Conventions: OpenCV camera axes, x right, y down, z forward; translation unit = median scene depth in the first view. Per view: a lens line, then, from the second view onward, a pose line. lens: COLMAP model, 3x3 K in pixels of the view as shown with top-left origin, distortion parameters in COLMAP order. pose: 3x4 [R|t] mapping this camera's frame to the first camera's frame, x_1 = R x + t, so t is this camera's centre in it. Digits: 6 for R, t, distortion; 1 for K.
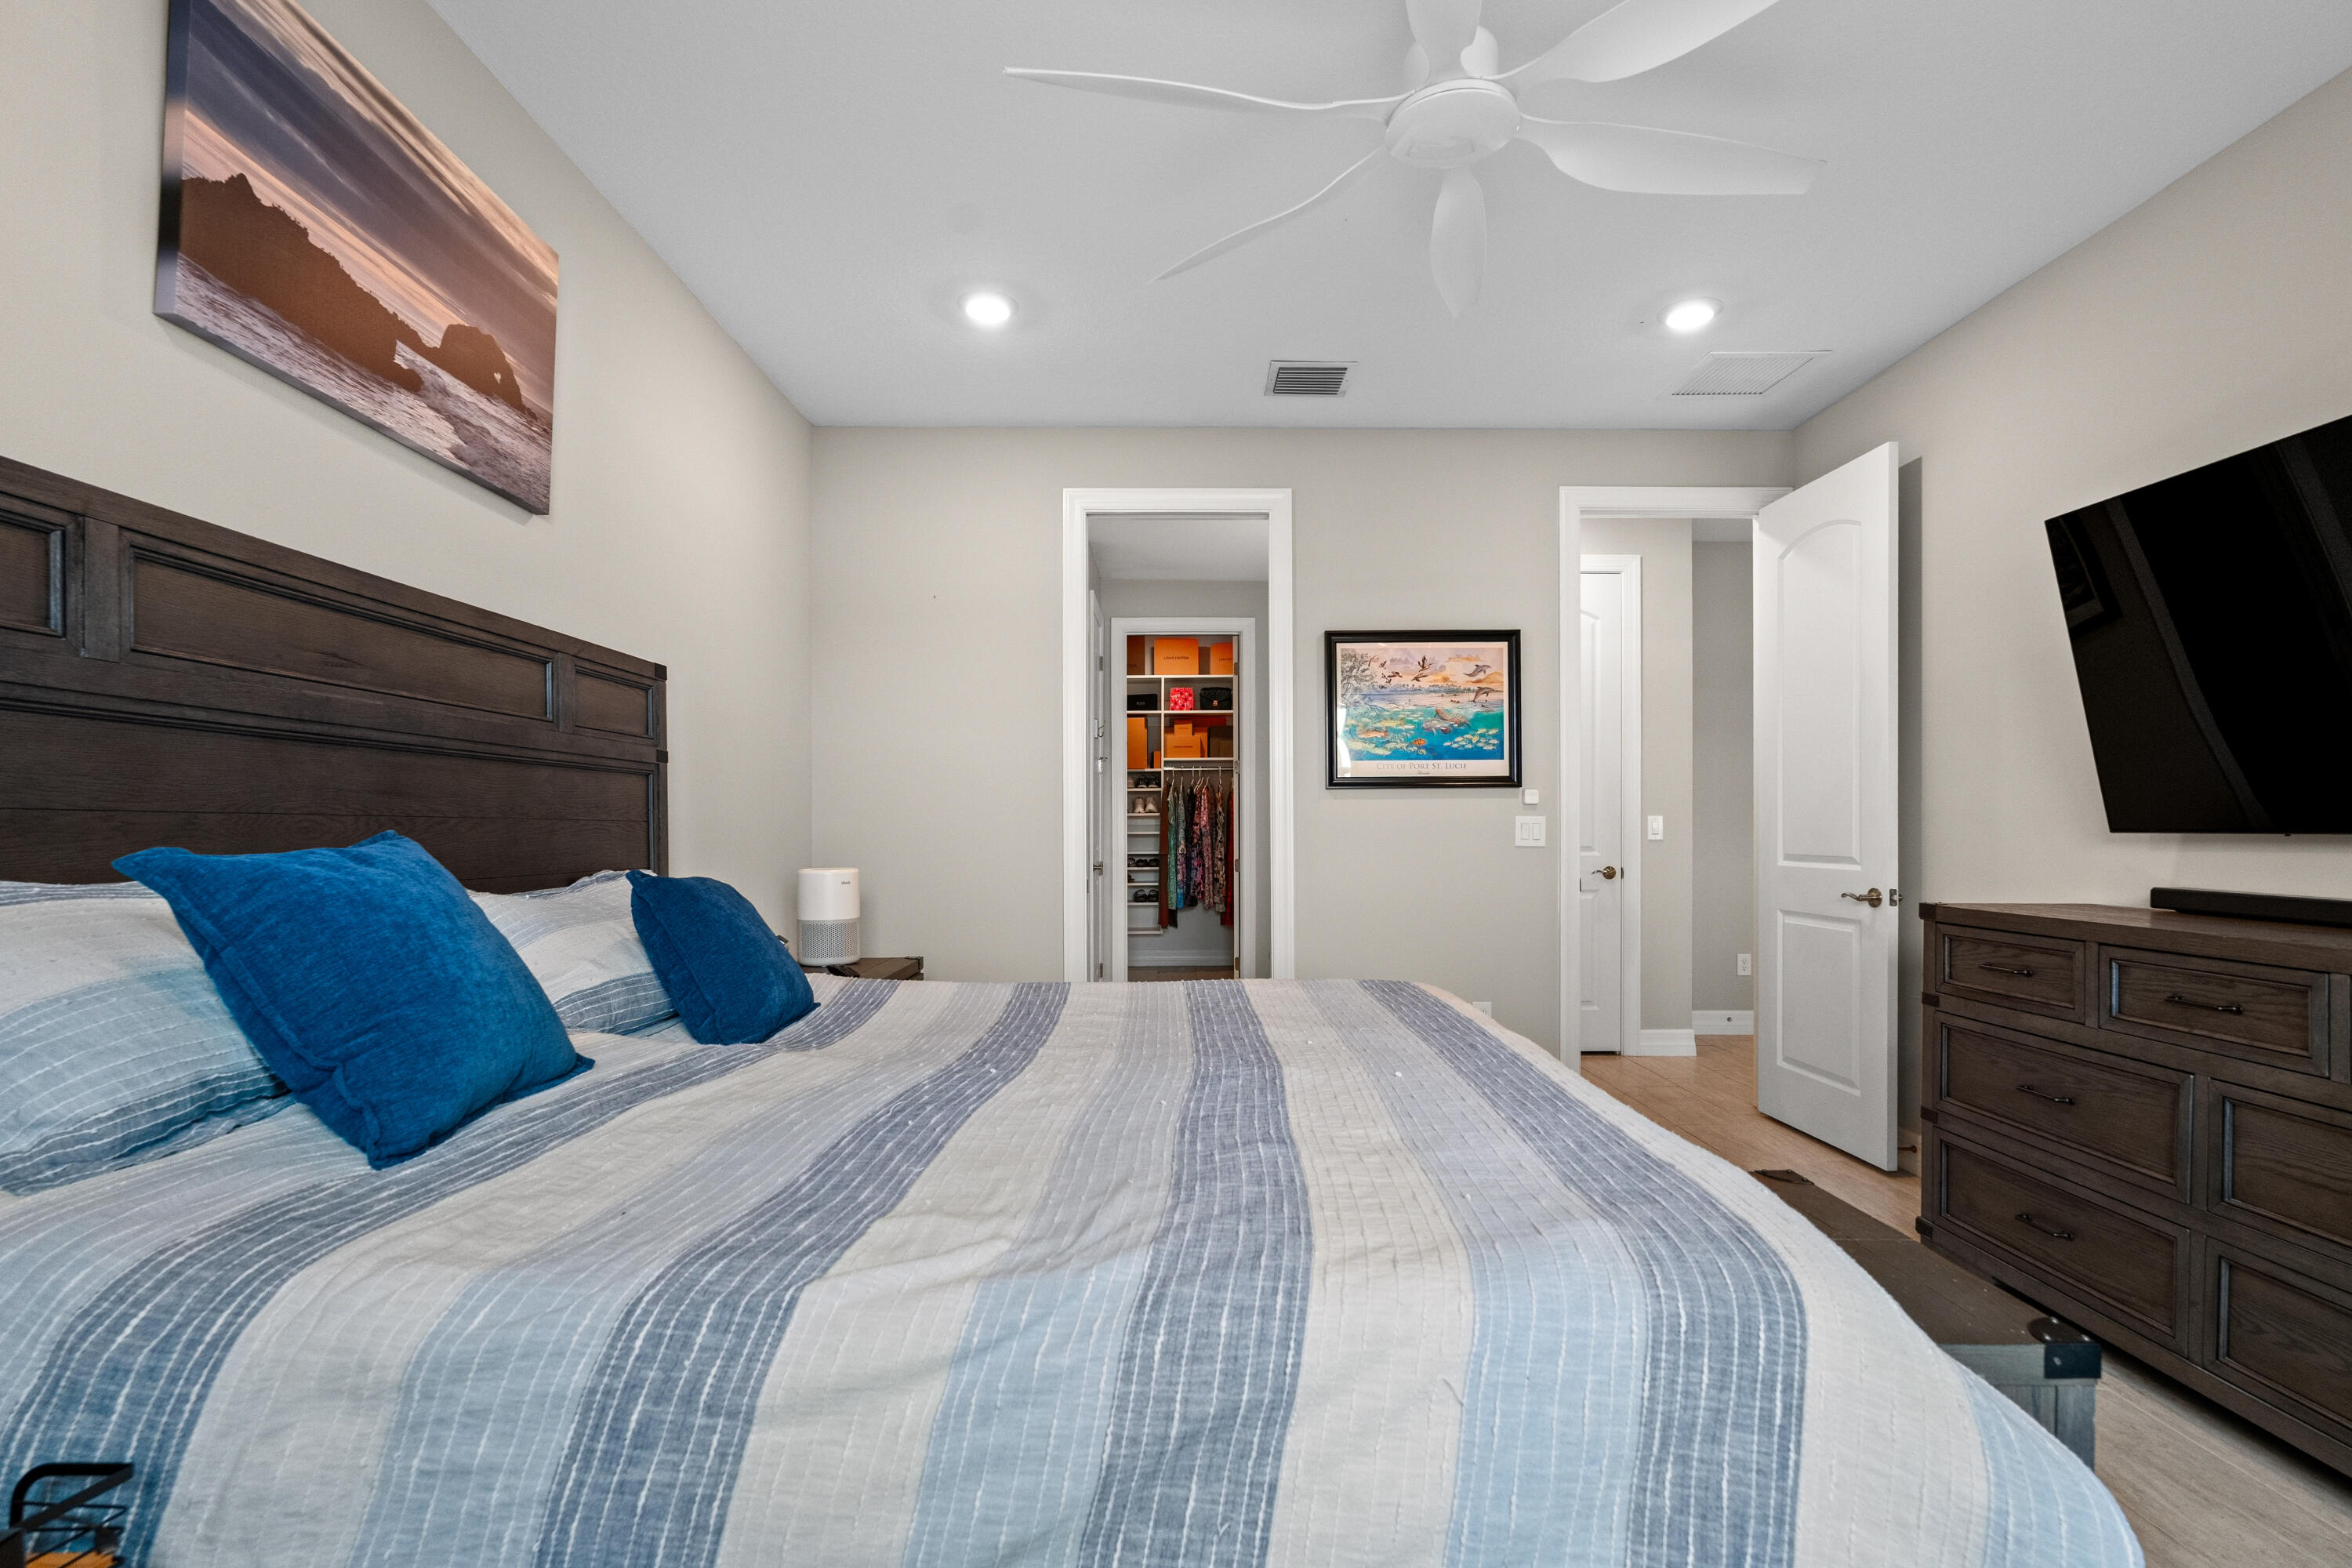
lens RADIAL K [[1058.6, 0, 1172.9], [0, 1058.6, 829.8], [0, 0, 1]] dist [0.000759, -0.002031]
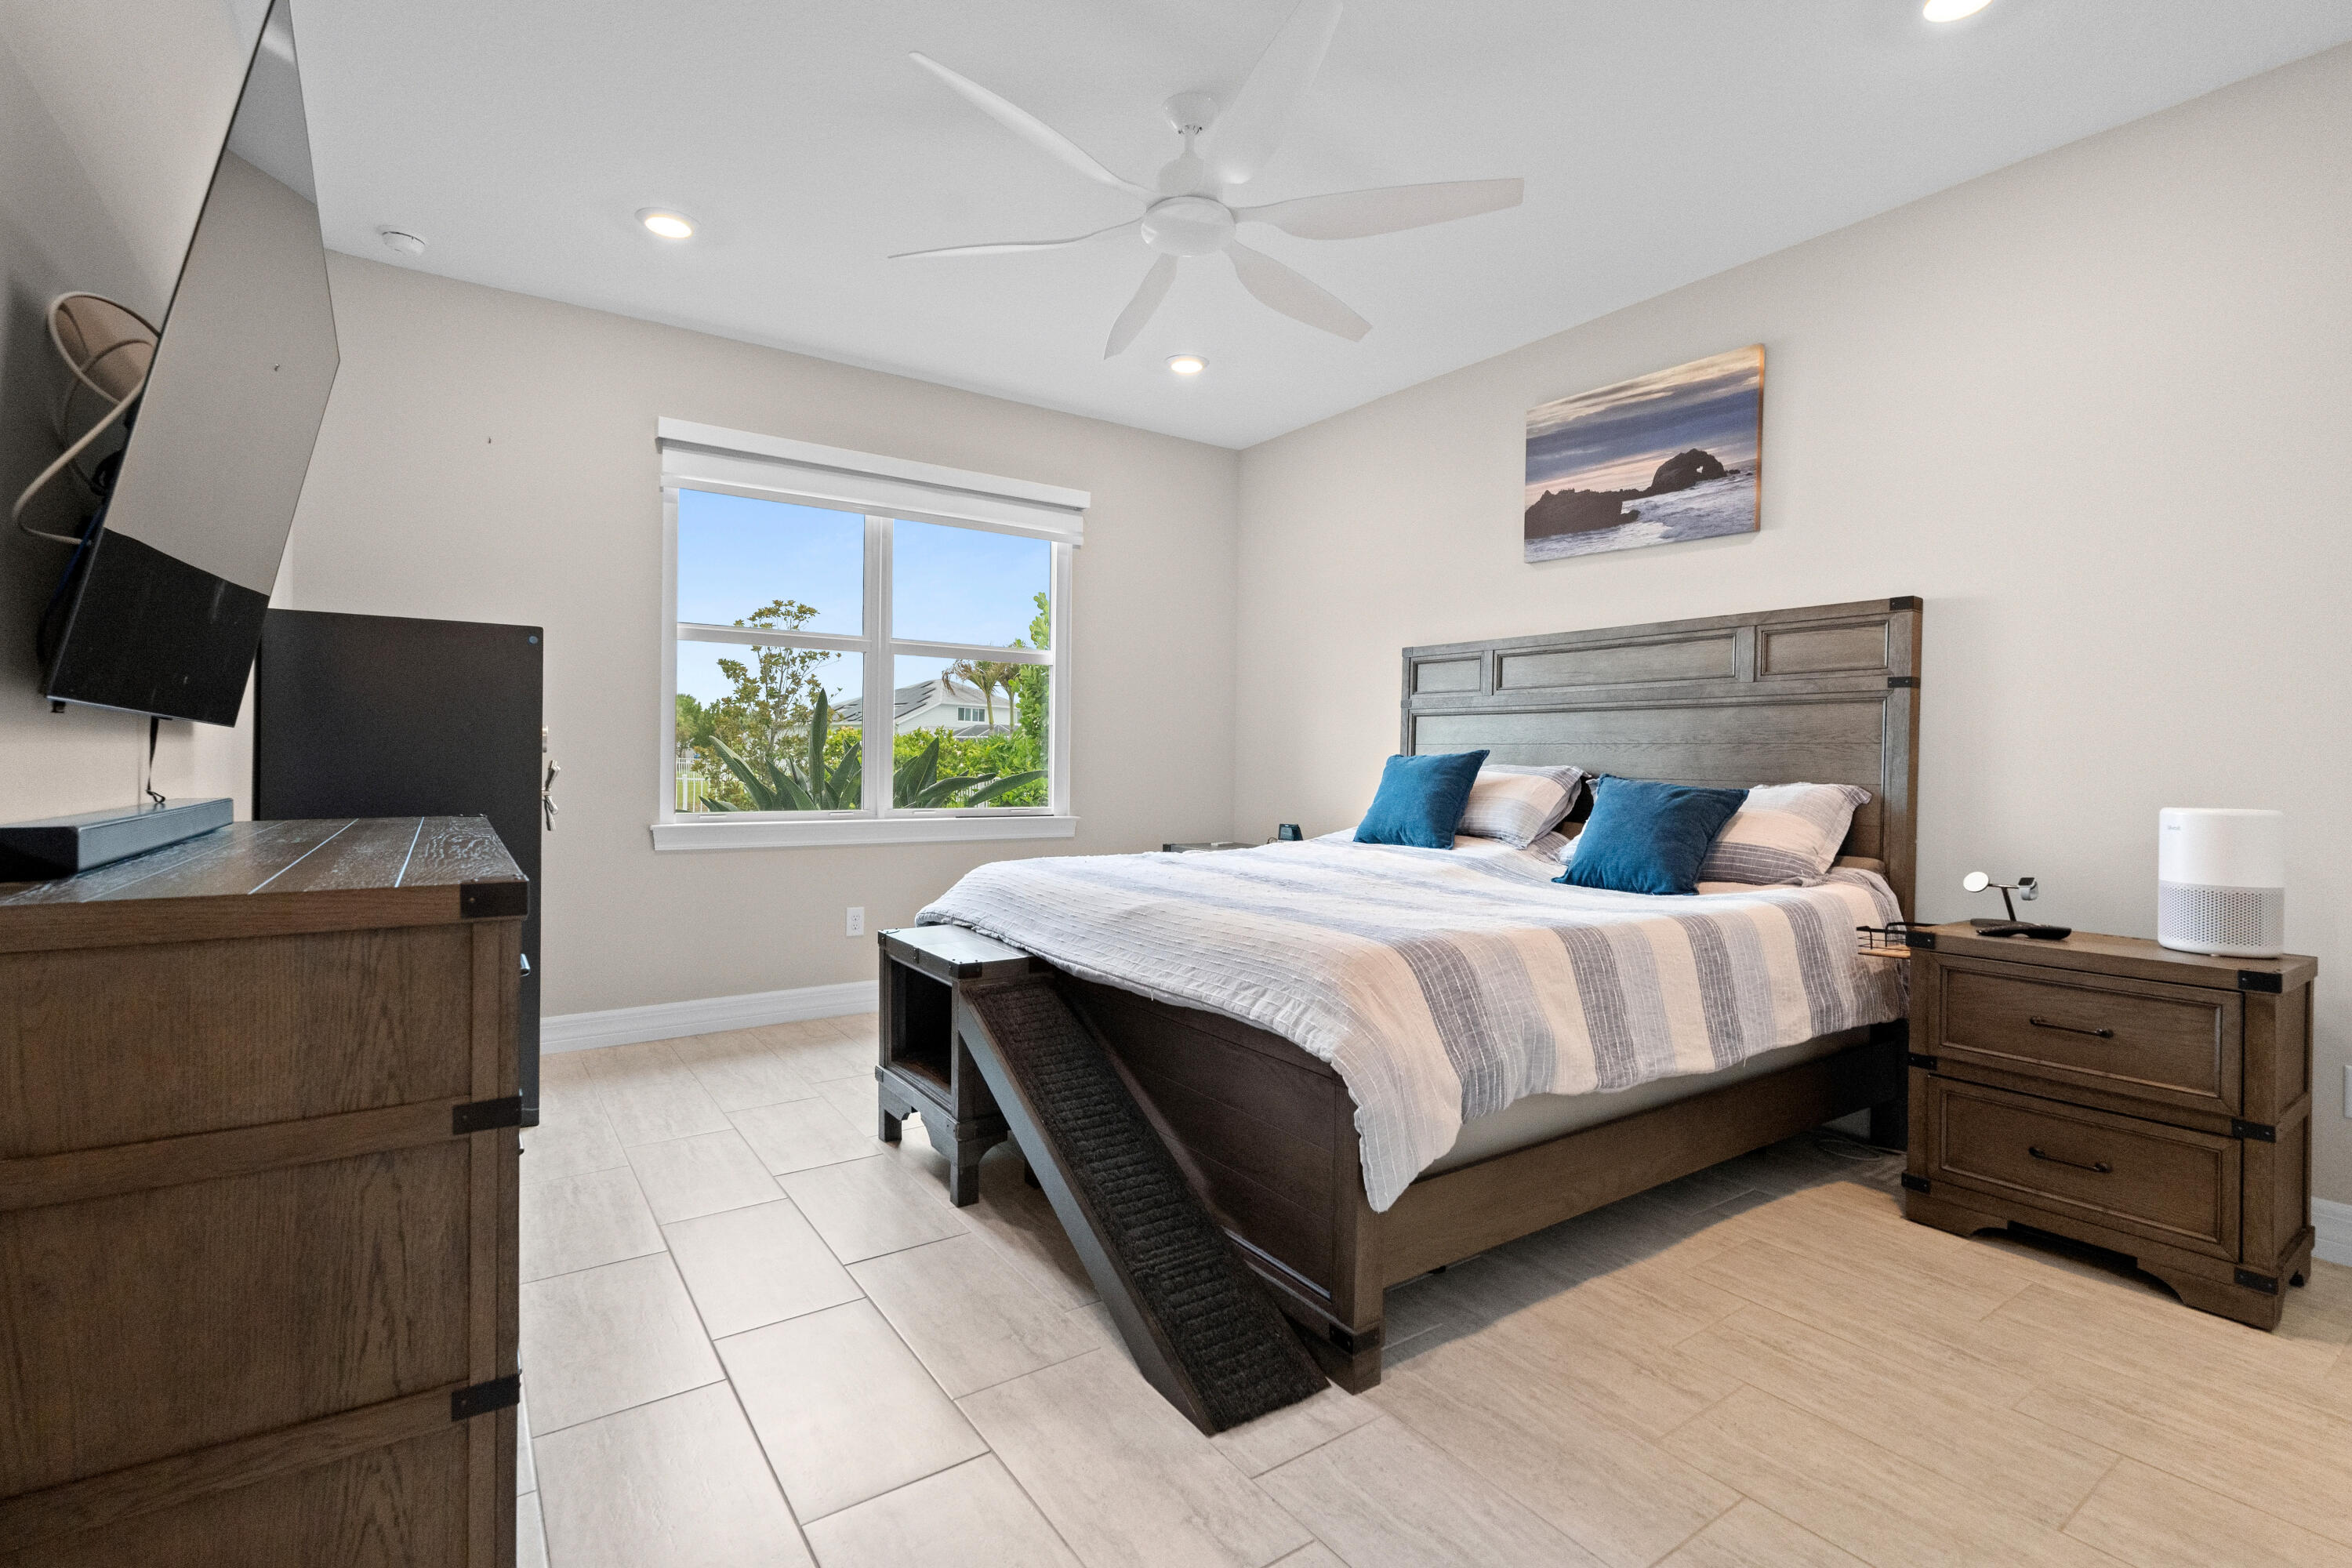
lens RADIAL K [[1058.6, 0, 1176.3], [0, 1058.6, 762.8], [0, 0, 1]] dist [0.000759, -0.002031]
pose [[-0.817447, -0.011845, -0.575883, 1.025386], [-0.016093, 0.999868, 0.002277, 0.030402], [0.575780, 0.011129, -0.817529, 2.038338]]
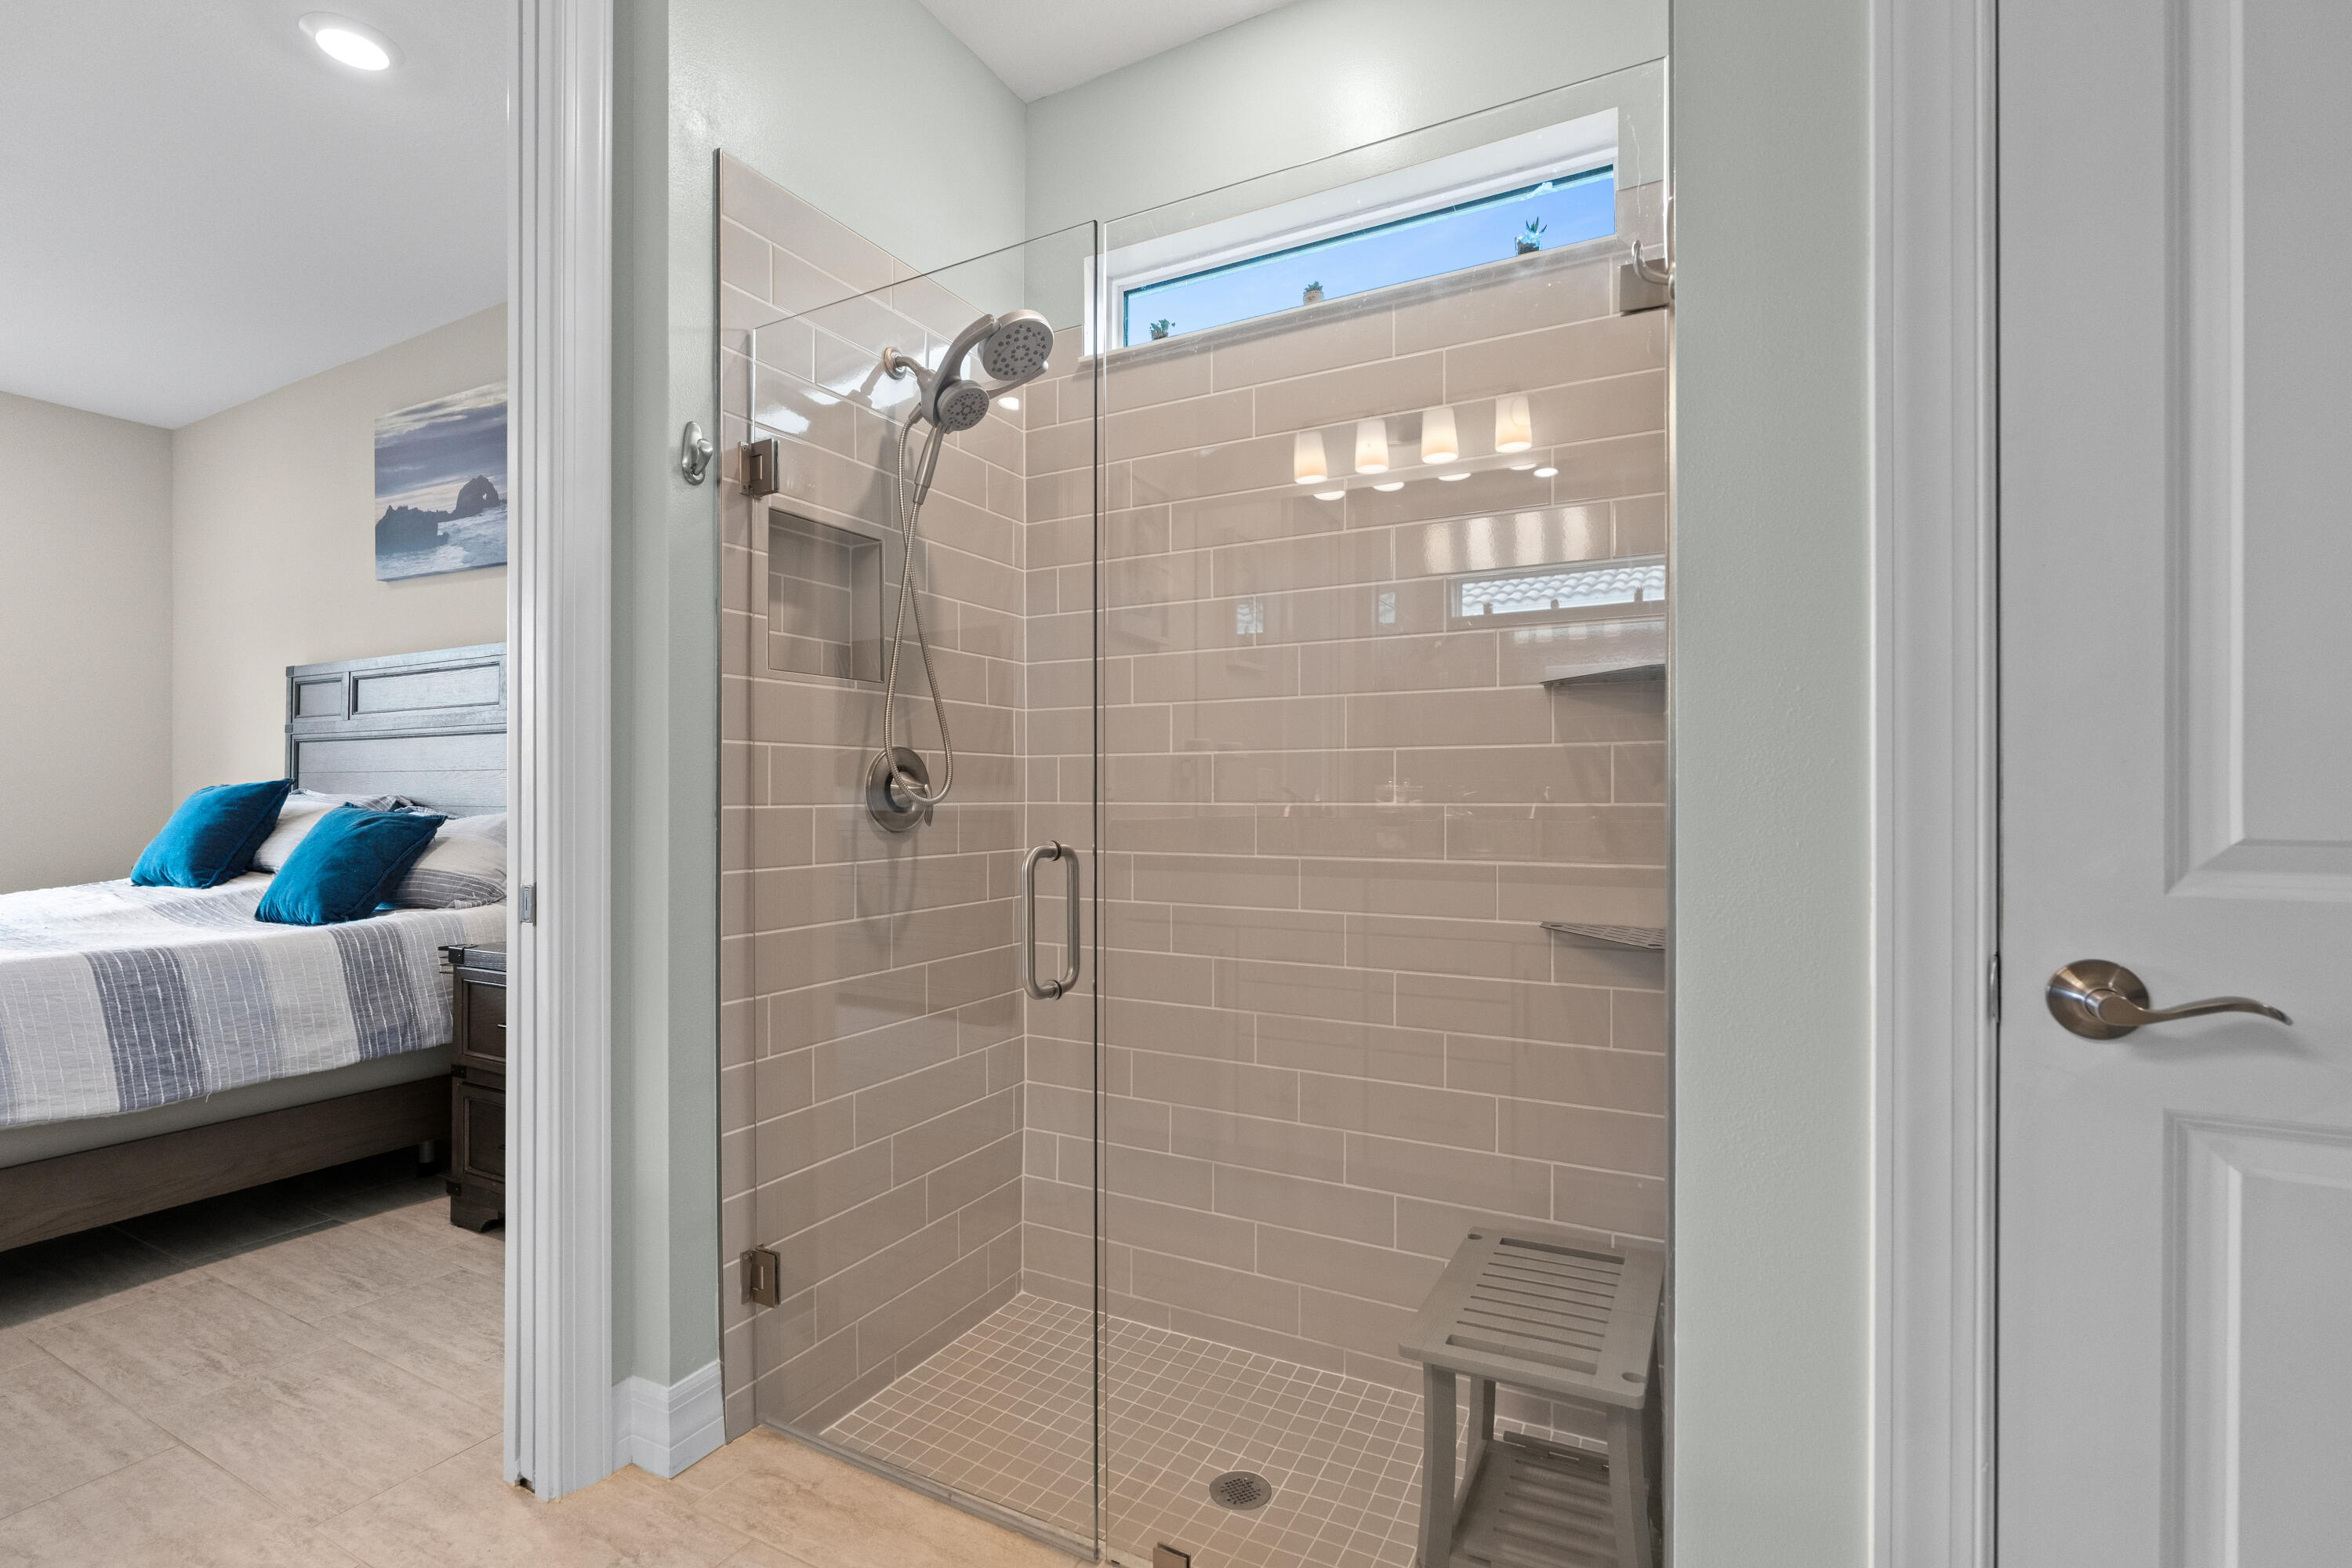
lens RADIAL K [[1058.6, 0, 1165.5], [0, 1058.6, 789.3], [0, 0, 1]] dist [0.000759, -0.002031]
pose [[-0.472950, -0.006938, -0.881062, 0.316979], [-0.002467, 0.999976, -0.006551, 0.028724], [0.881086, -0.000925, -0.472955, 2.928477]]
